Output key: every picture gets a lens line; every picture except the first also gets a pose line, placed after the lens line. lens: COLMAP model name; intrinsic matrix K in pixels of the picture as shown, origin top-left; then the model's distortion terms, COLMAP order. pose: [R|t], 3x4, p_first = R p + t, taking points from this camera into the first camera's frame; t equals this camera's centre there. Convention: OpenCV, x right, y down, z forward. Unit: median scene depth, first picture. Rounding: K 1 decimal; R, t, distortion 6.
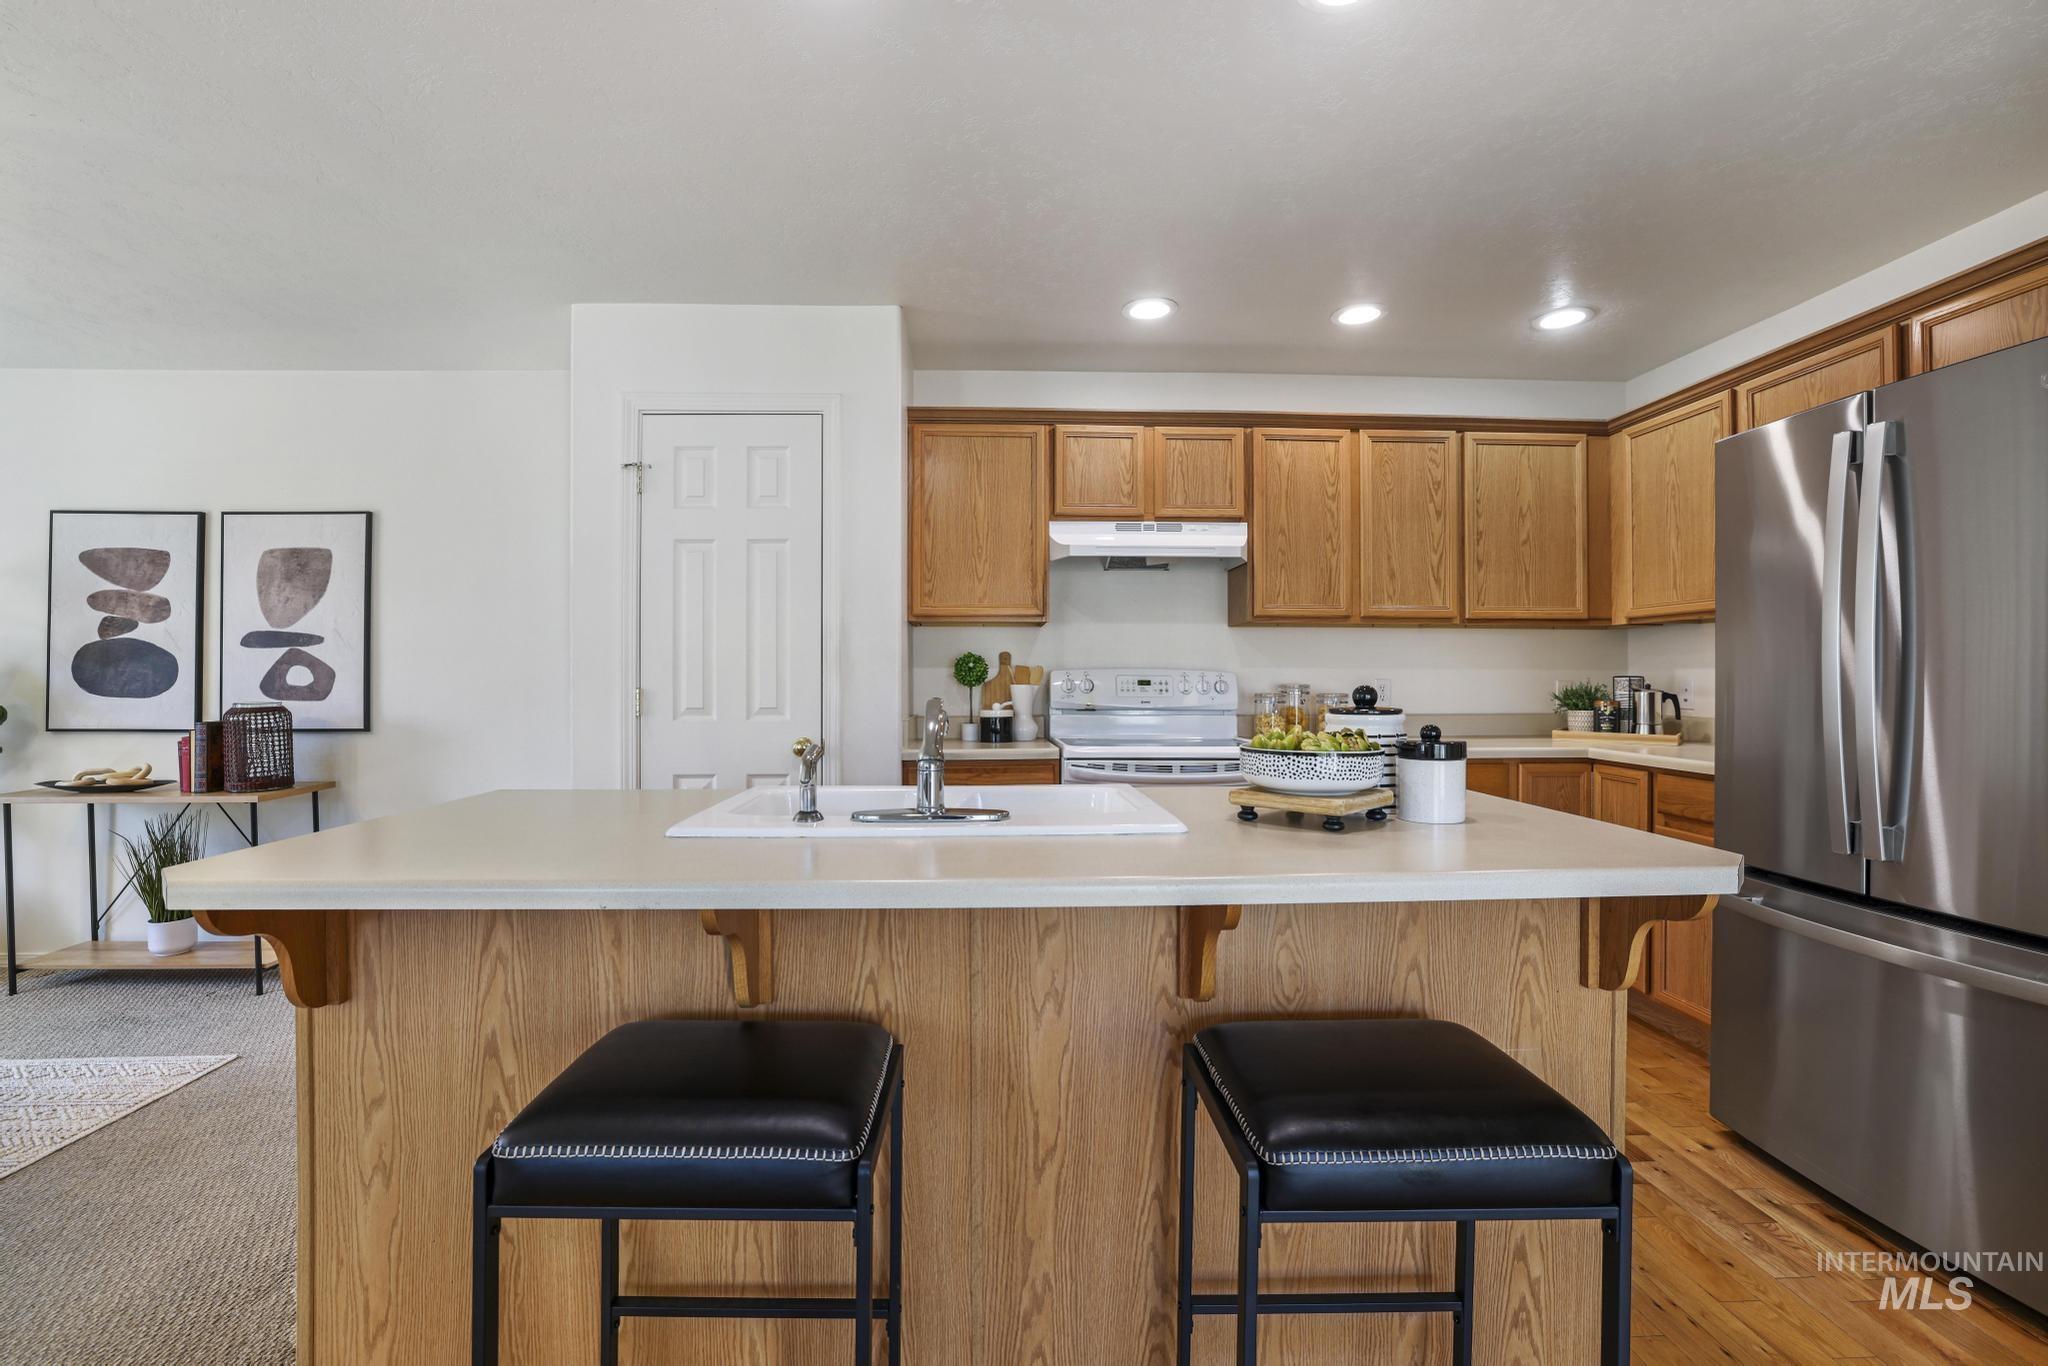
lens RADIAL K [[891.3, 0, 1033.3], [0, 891.3, 676.4], [0, 0, 1]] dist [-0.049052, 0.016364]
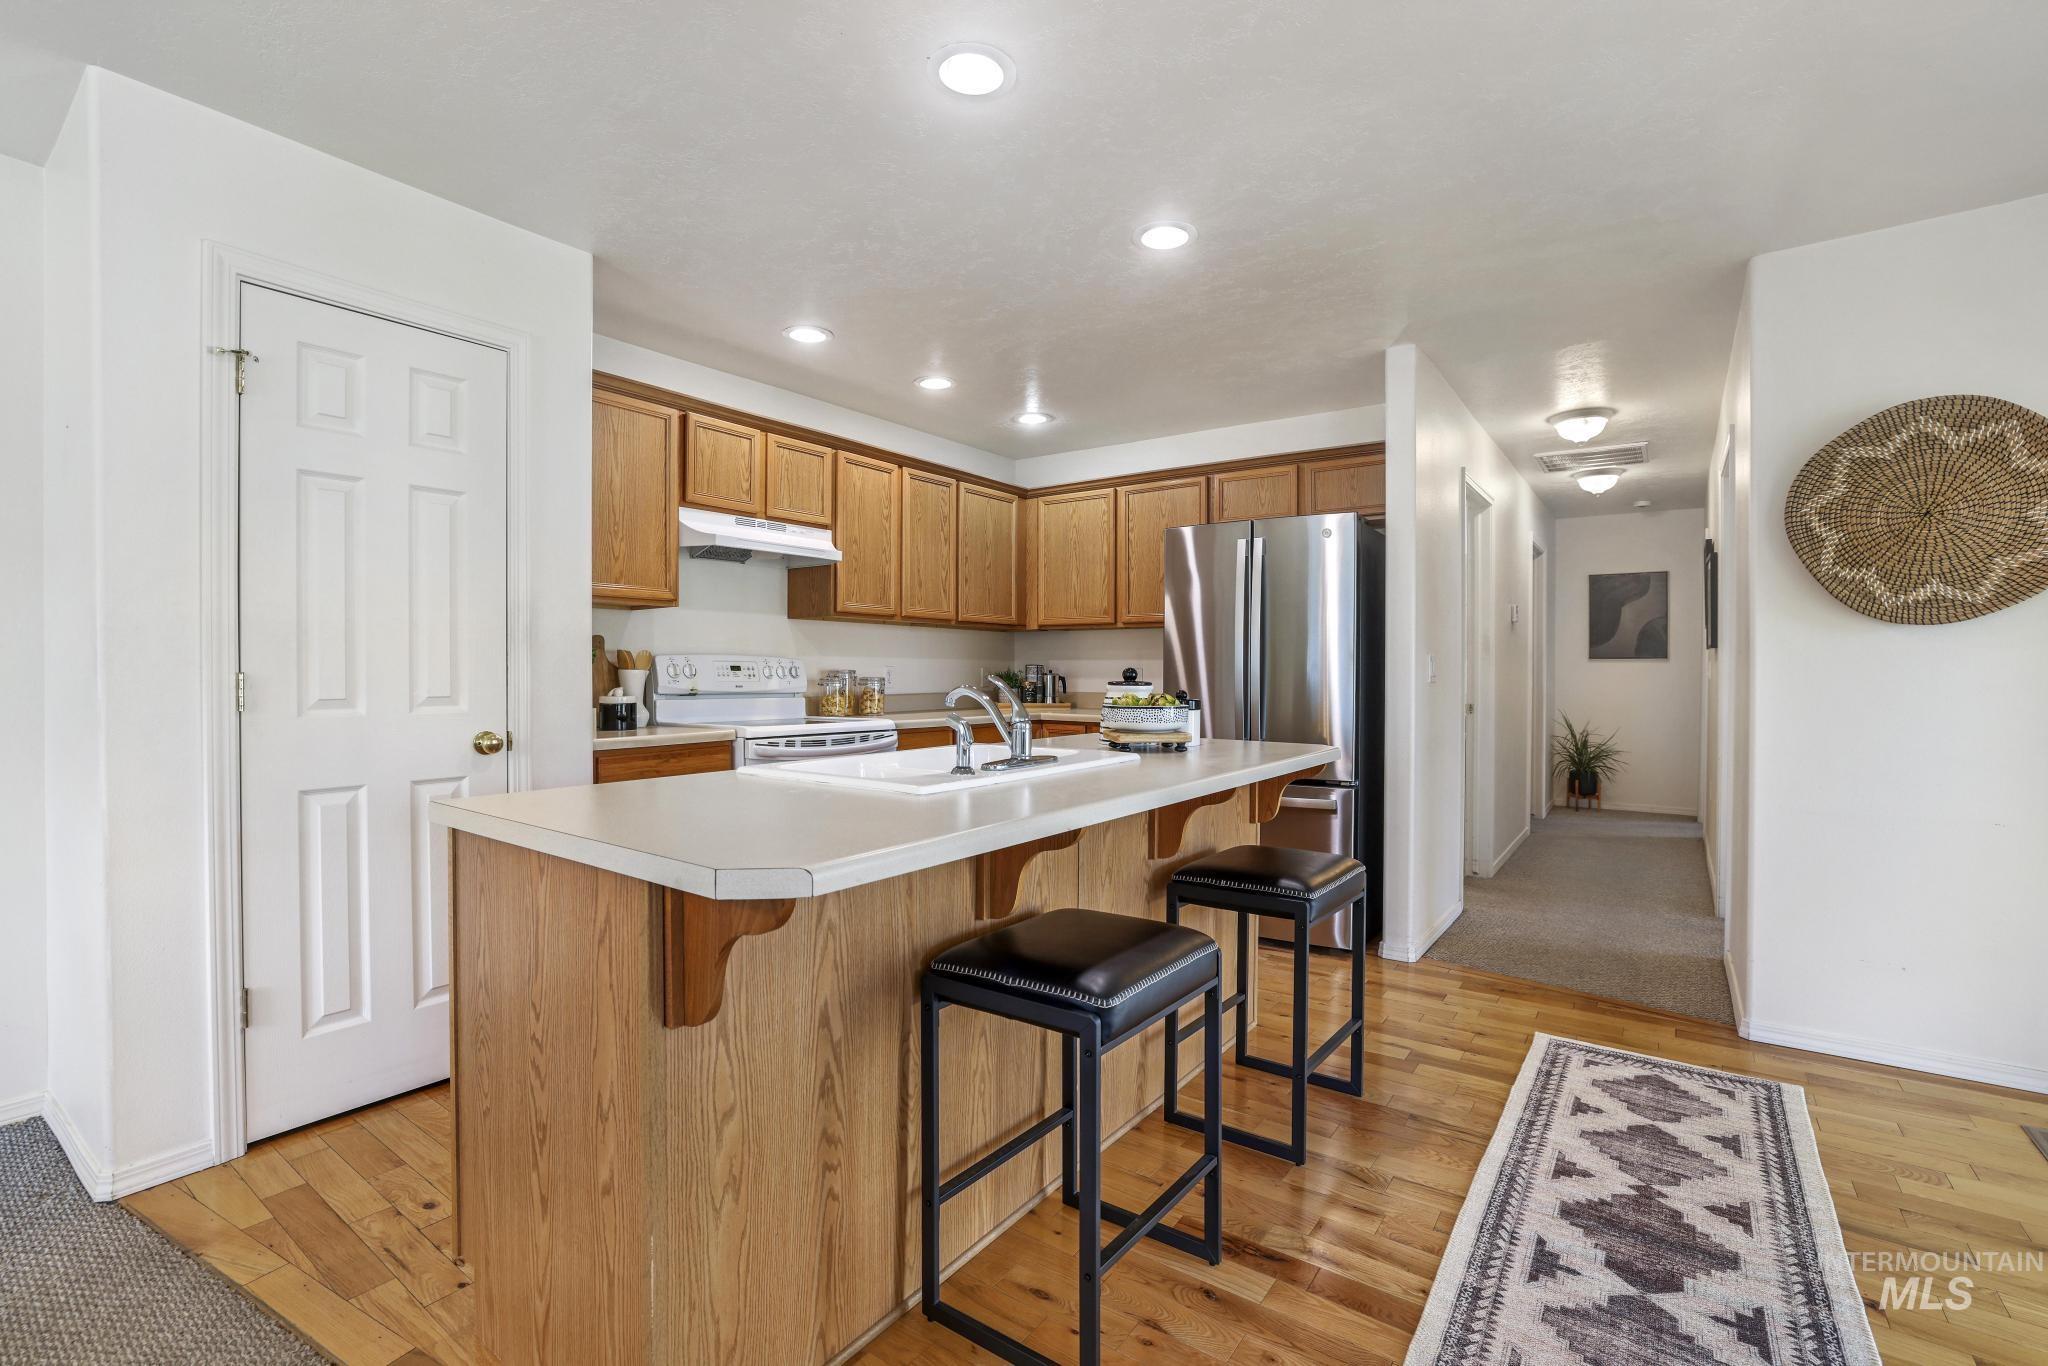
lens RADIAL K [[891.3, 0, 1033.3], [0, 891.3, 676.4], [0, 0, 1]] dist [-0.049052, 0.016364]
pose [[0.624897, -0.004060, 0.780697, -0.506792], [-0.004834, 0.999947, 0.009069, 0.005943], [-0.780692, -0.009441, 0.624844, 0.065587]]
